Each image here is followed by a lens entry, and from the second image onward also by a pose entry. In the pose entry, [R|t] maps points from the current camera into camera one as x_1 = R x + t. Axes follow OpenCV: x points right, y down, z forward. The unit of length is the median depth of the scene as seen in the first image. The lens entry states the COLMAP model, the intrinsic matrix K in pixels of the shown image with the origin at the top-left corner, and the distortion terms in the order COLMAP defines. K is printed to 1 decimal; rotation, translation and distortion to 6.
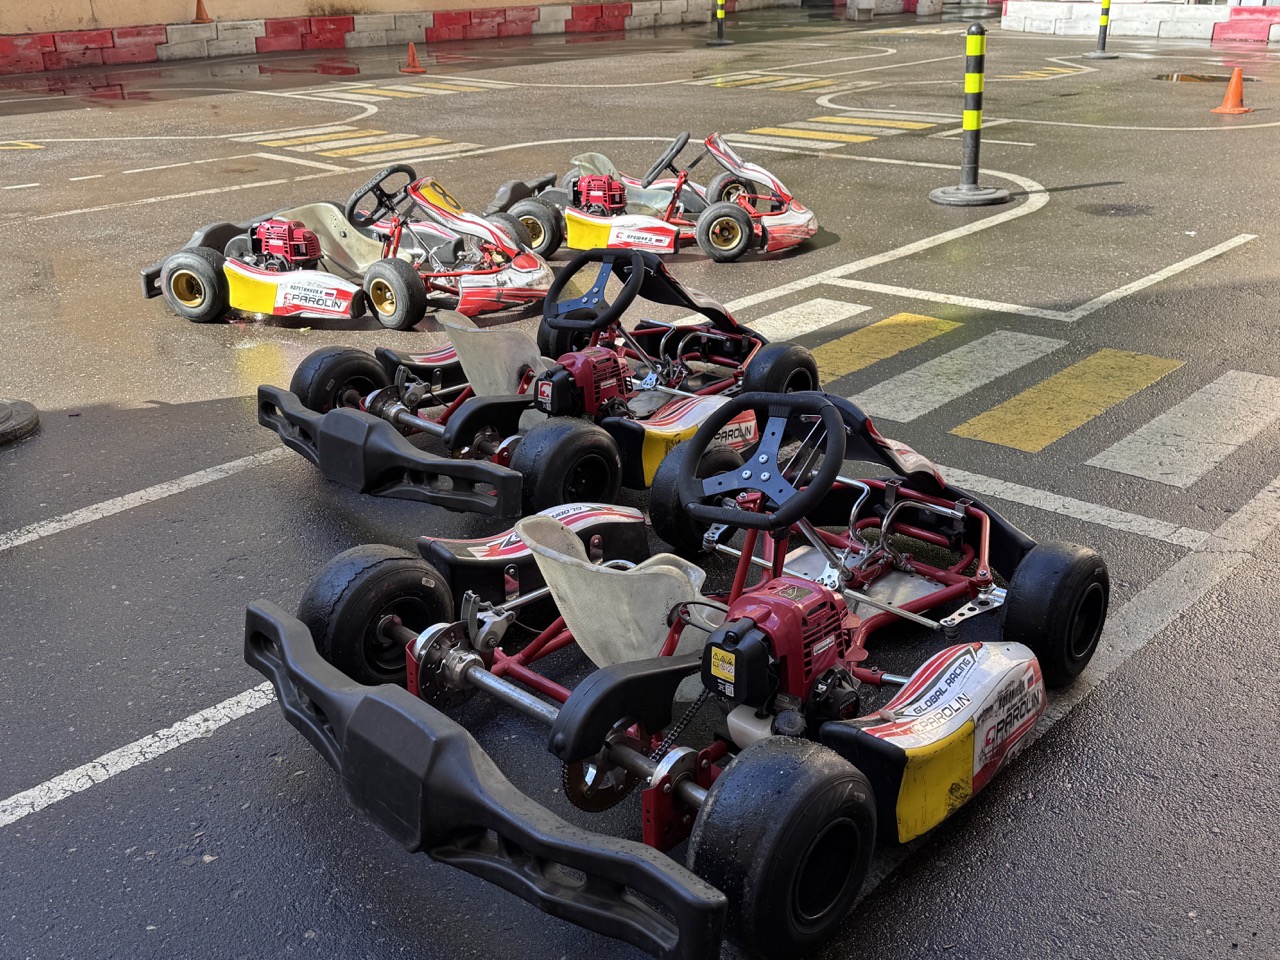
lens RADIAL K [[1205.6, 0, 640.0], [0, 1205.6, 480.0], [0, 0, 1]] dist [0.091755, -0.163323]
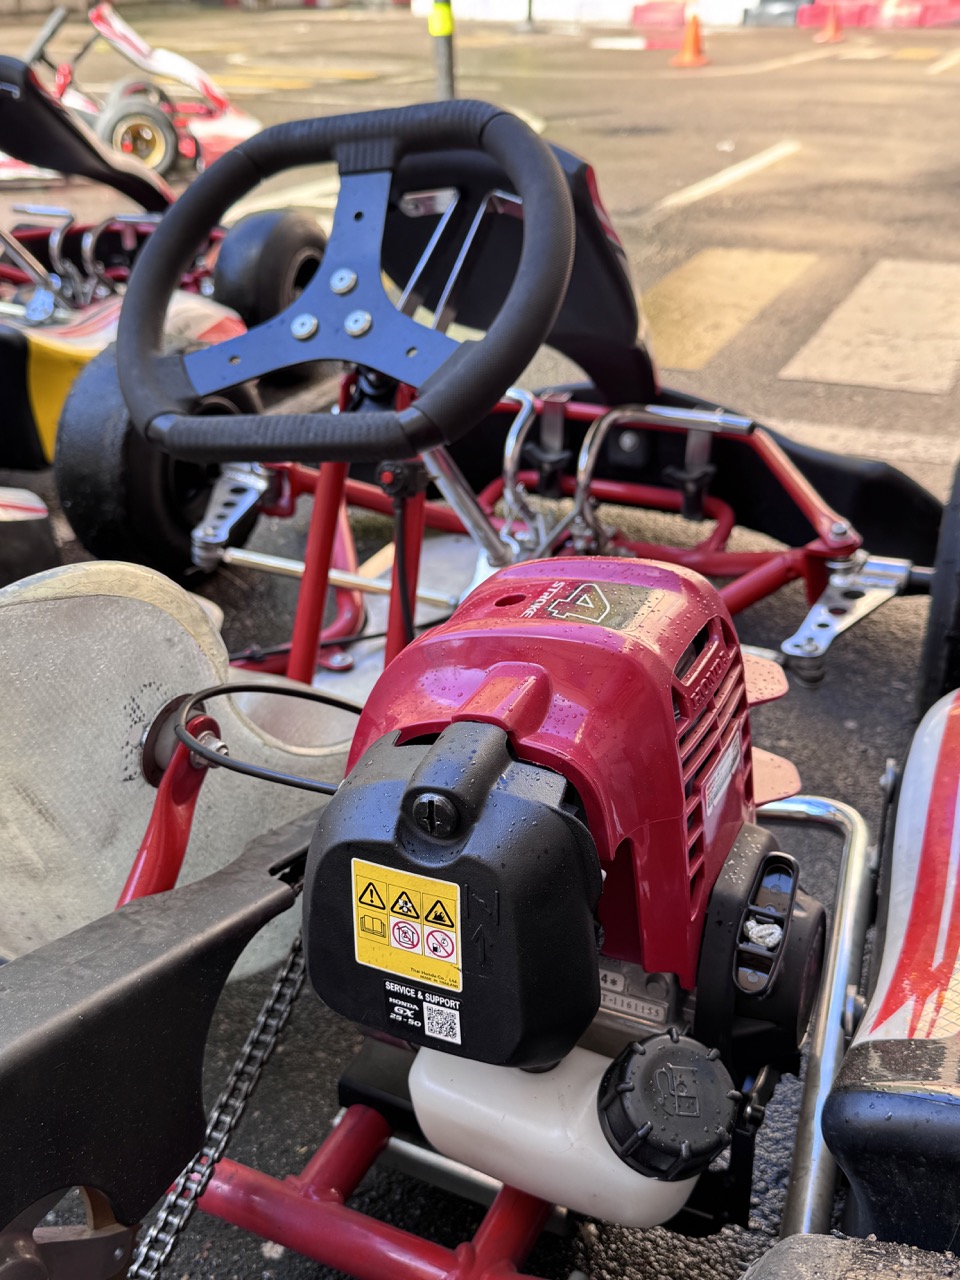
lens RADIAL K [[1205.6, 0, 480.0], [0, 1205.6, 640.0], [0, 0, 1]] dist [0.091755, -0.163323]
pose [[0.943798, -0.129980, 0.303891, 0.014712], [0.103925, 0.989498, 0.100465, 0.066901], [-0.313758, -0.063236, 0.947395, 0.704446]]
